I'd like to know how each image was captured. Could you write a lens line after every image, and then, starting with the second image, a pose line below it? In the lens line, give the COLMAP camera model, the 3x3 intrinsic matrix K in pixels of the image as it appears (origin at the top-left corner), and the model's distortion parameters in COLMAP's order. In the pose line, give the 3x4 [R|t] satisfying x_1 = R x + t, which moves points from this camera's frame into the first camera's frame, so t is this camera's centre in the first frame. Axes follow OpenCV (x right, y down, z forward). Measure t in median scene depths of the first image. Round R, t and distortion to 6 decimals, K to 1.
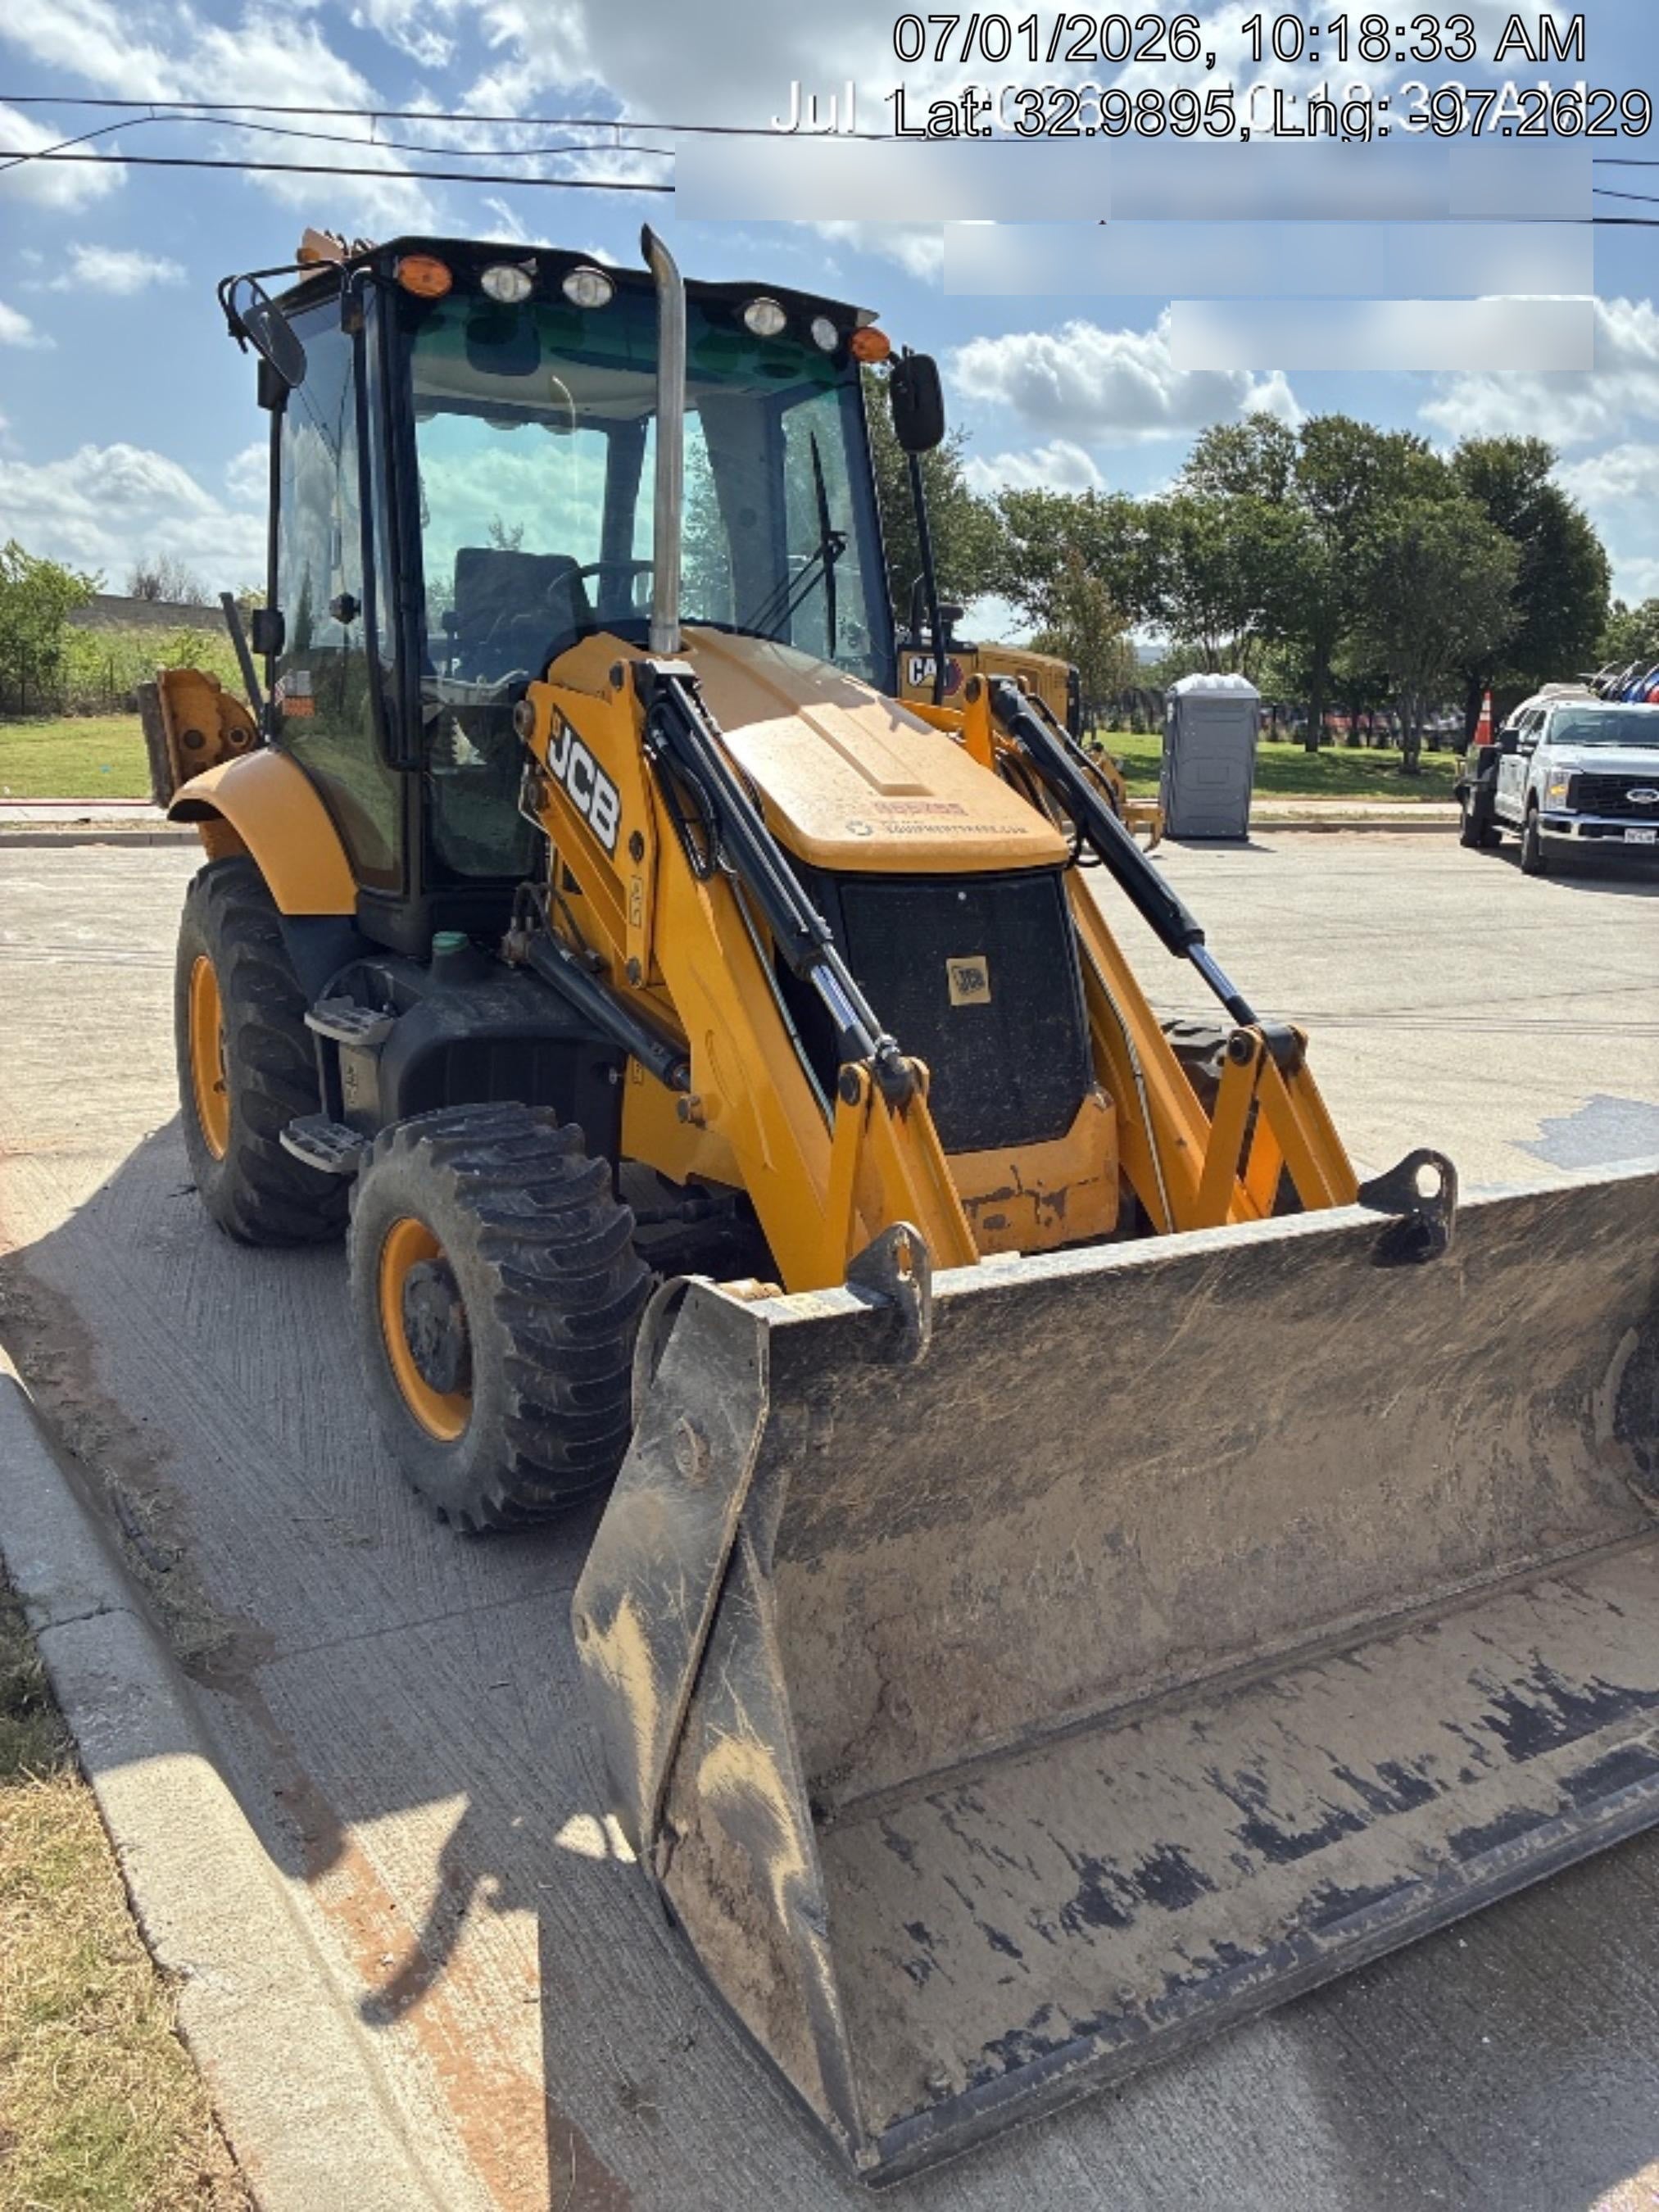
lens RADIAL K [[1698.1, 0, 833.1], [0, 1698.1, 1084.1], [0, 0, 1]] dist [-0.000734, 0.003313]
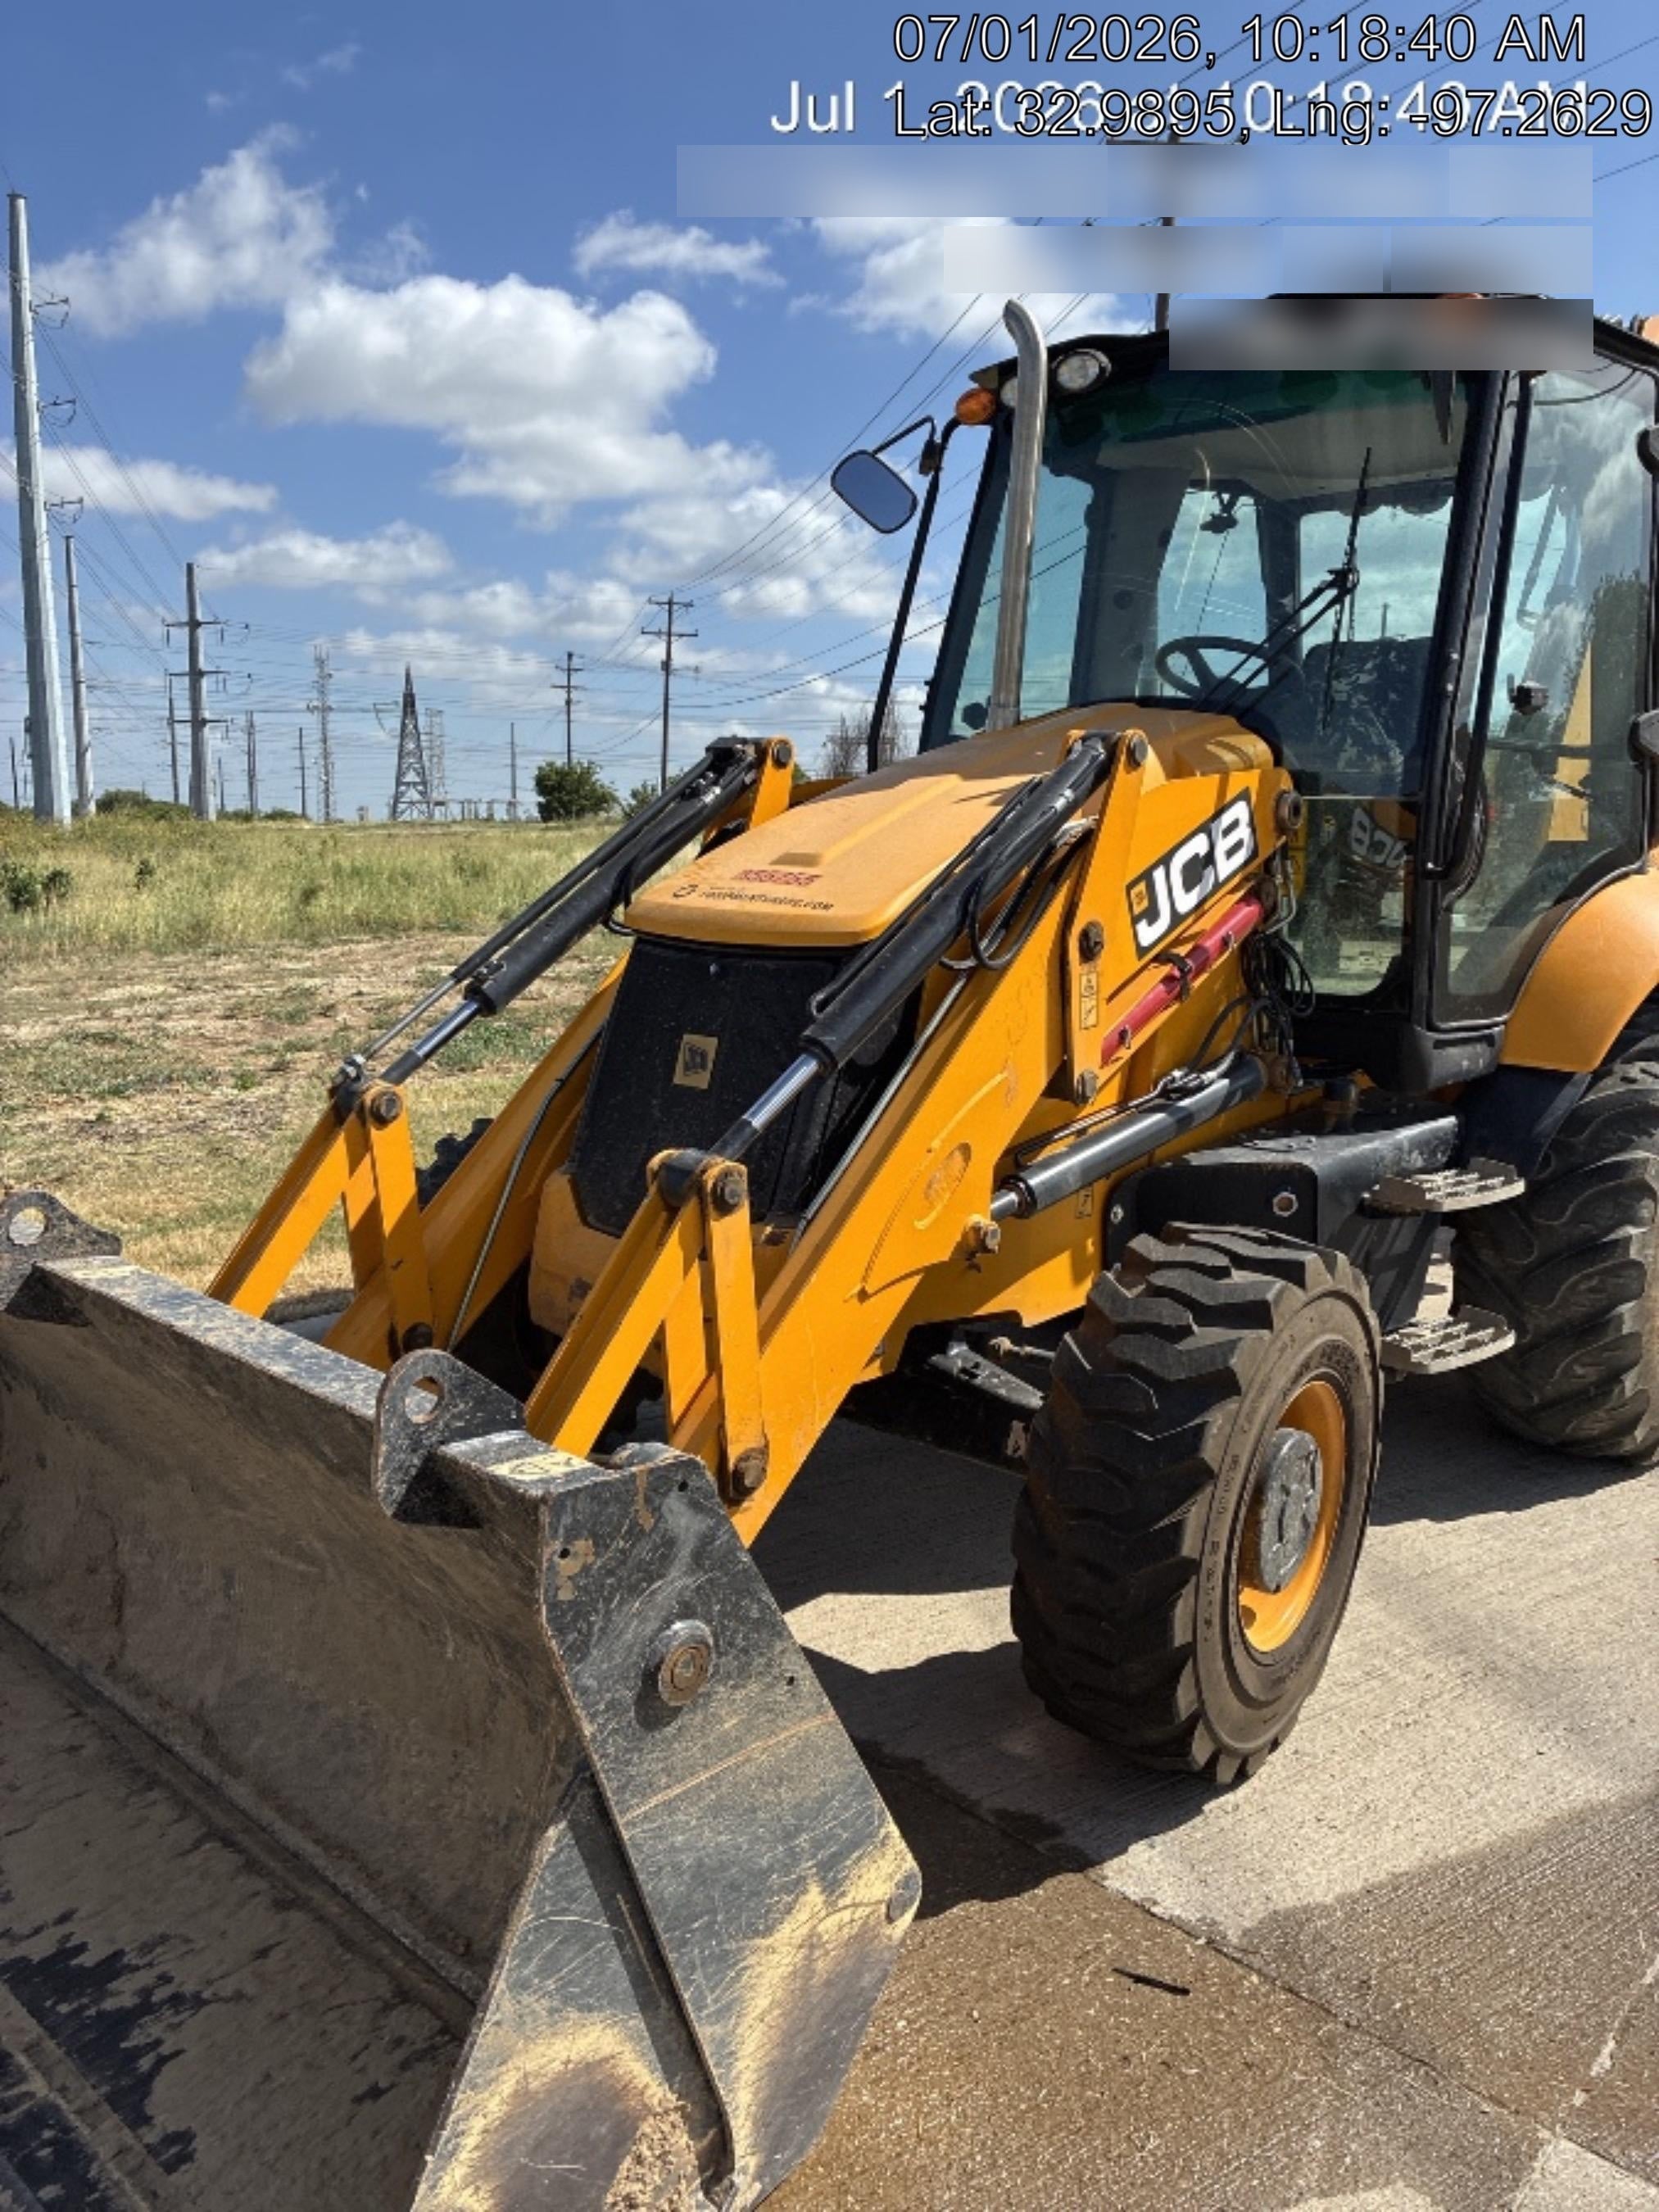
lens RADIAL K [[1686.4, 0, 831.7], [0, 1686.4, 1091.0], [0, 0, 1]] dist [0.044818, -0.073793]
pose [[0.286712, 0.112239, -0.951419, 1.116117], [-0.232067, 0.971672, 0.044695, -0.120060], [0.929484, 0.207978, 0.304638, 0.939963]]
